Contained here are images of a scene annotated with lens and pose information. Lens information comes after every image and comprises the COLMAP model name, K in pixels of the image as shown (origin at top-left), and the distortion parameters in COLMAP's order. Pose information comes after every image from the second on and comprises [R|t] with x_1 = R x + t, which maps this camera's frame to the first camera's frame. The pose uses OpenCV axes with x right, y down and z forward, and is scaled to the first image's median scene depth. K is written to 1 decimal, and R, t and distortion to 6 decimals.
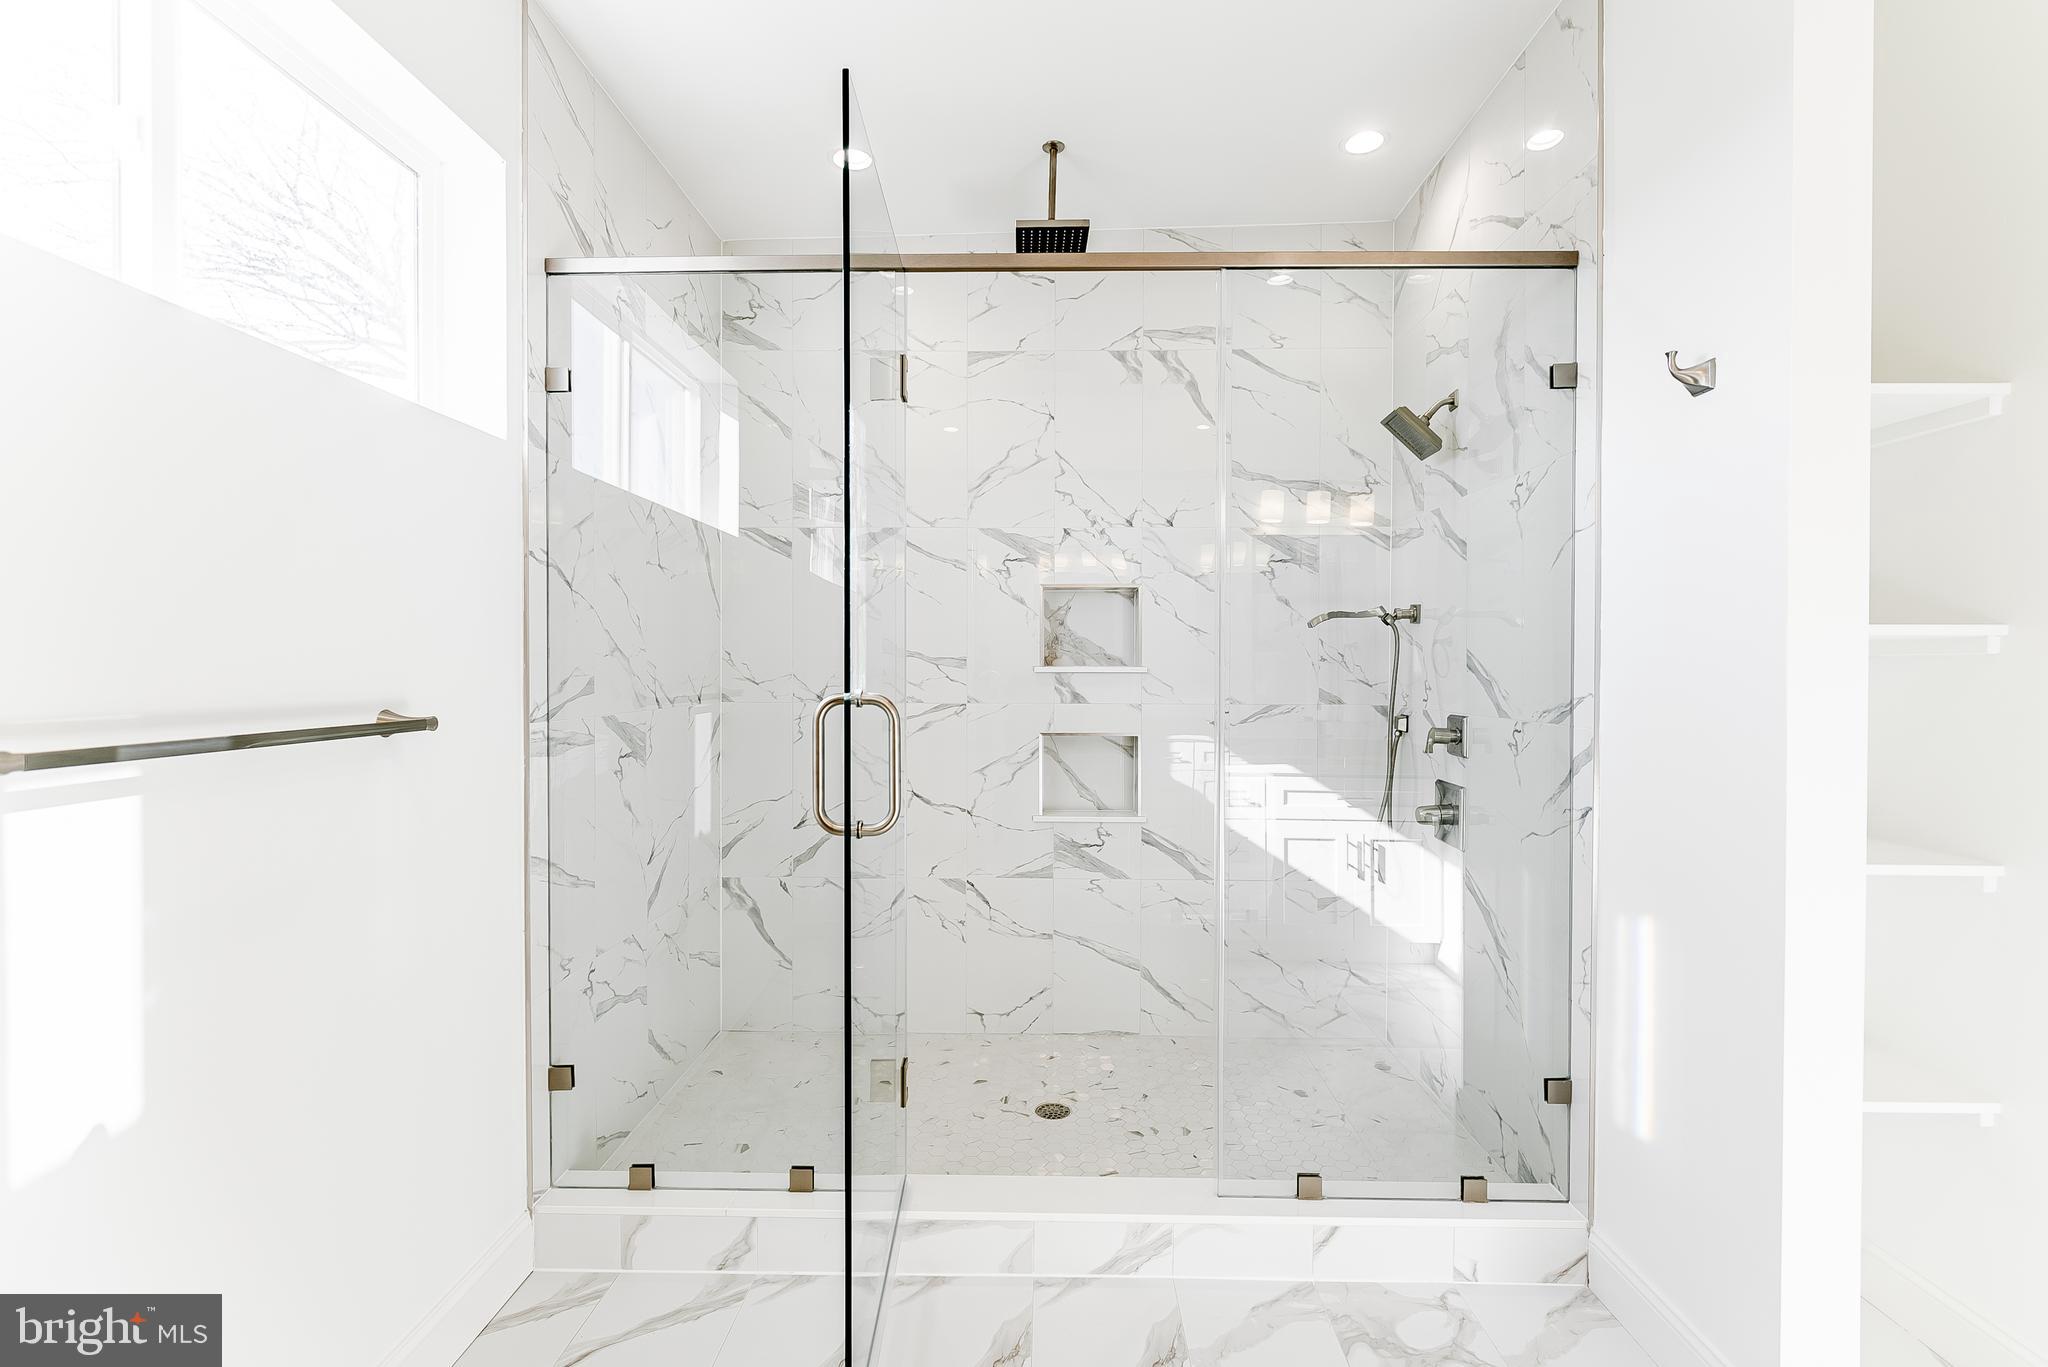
lens RADIAL K [[925.2, 0, 1019.9], [0, 925.2, 678.6], [0, 0, 1]] dist [-0.001791, -0.001037]
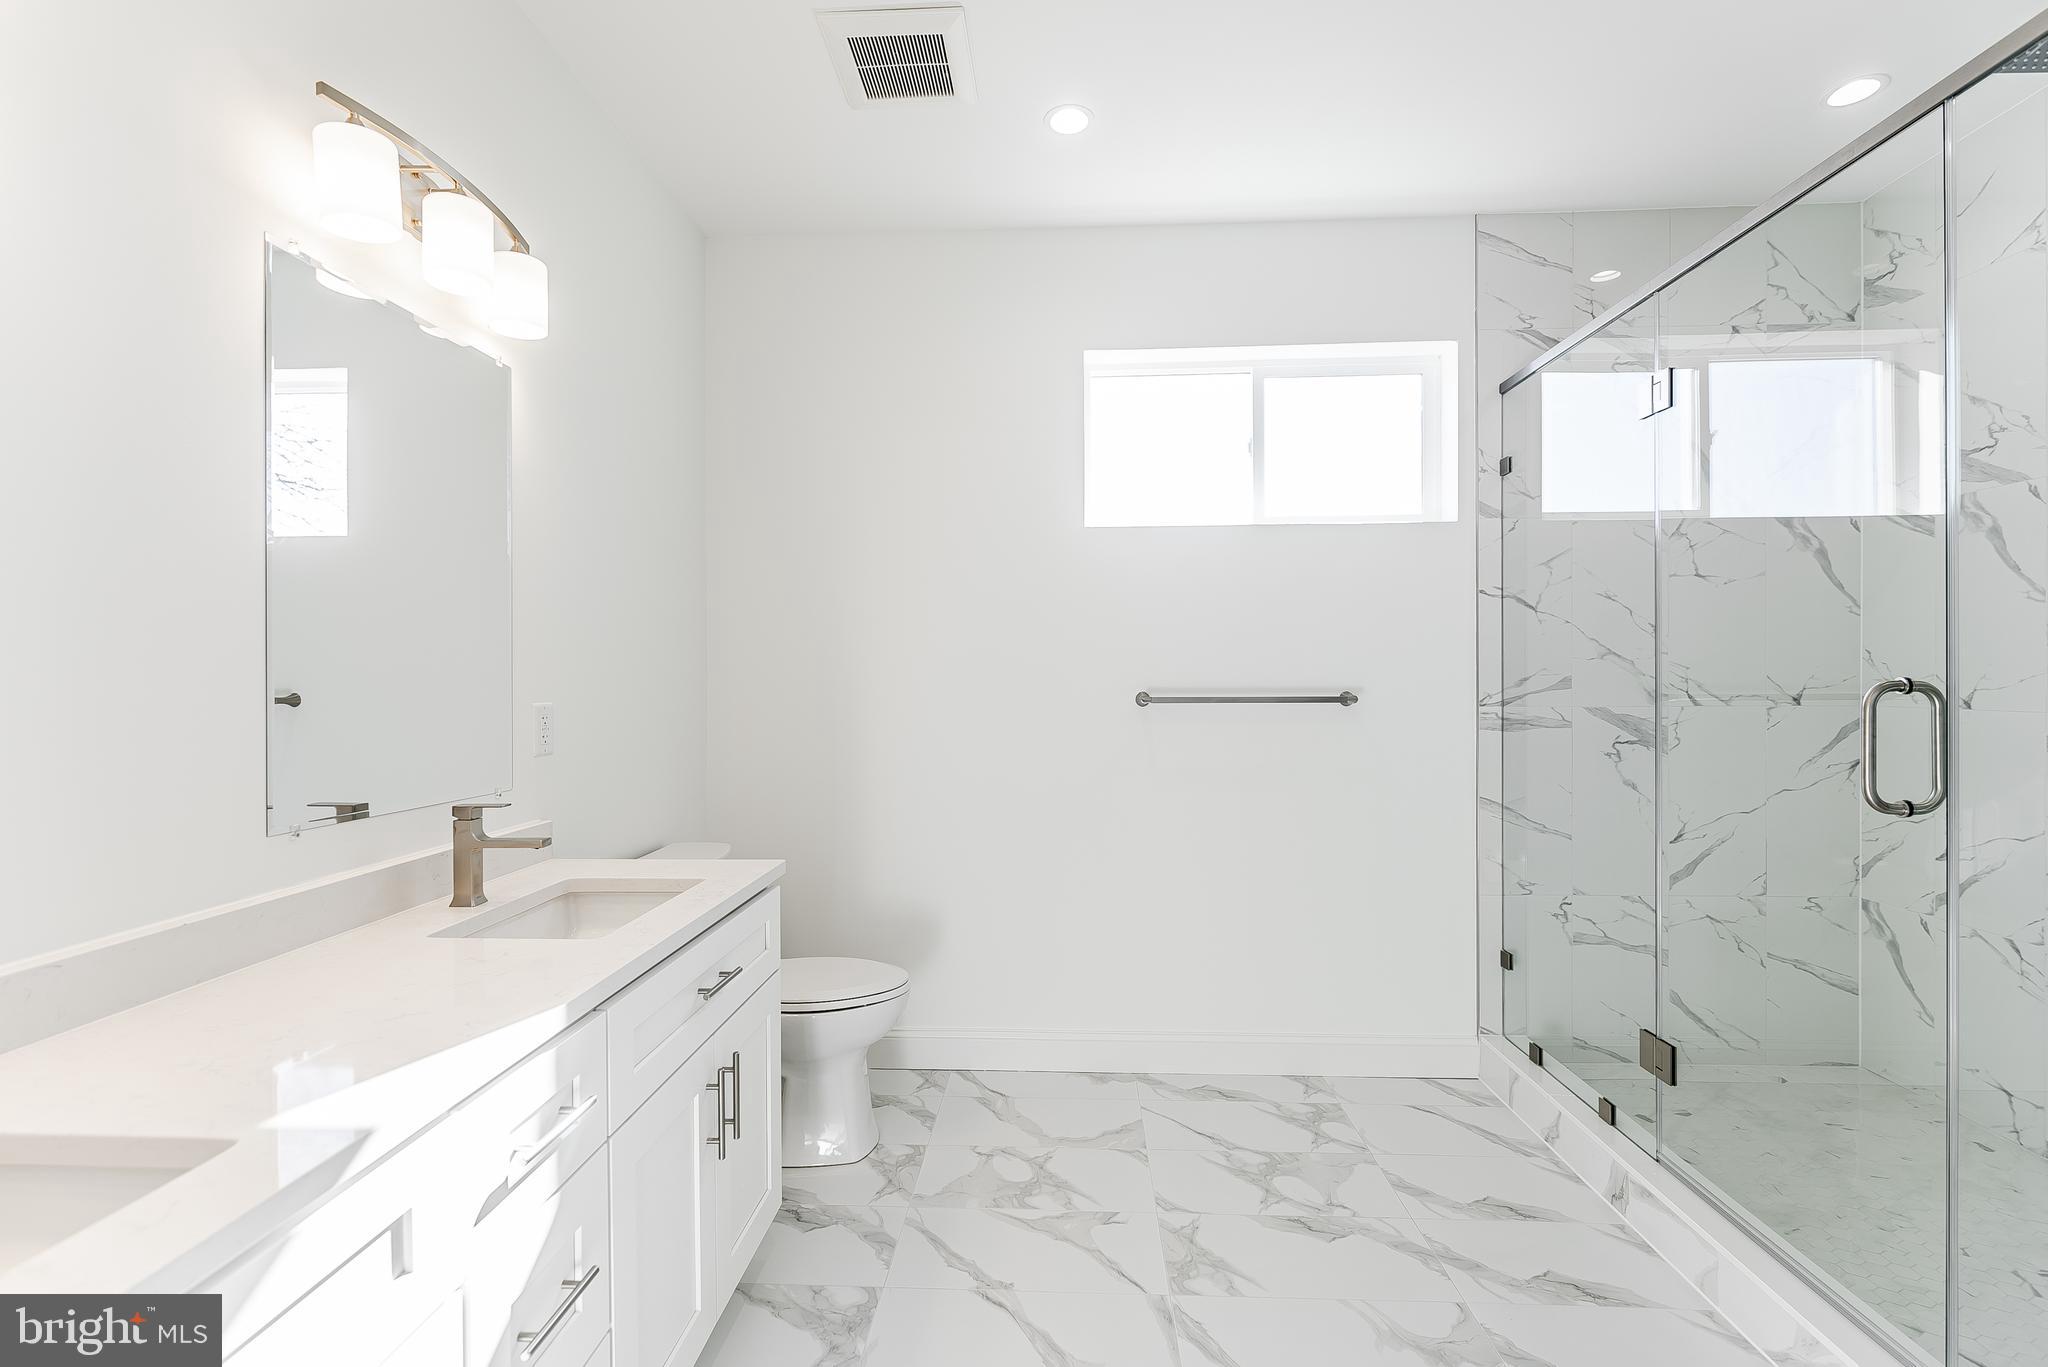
lens RADIAL K [[925.2, 0, 1017.5], [0, 925.2, 684.9], [0, 0, 1]] dist [-0.001791, -0.001037]
pose [[-0.039526, 0.004617, -0.999208, 0.908348], [-0.009850, 0.999939, 0.005010, 0.012460], [0.999170, 0.010041, -0.039478, 0.297363]]
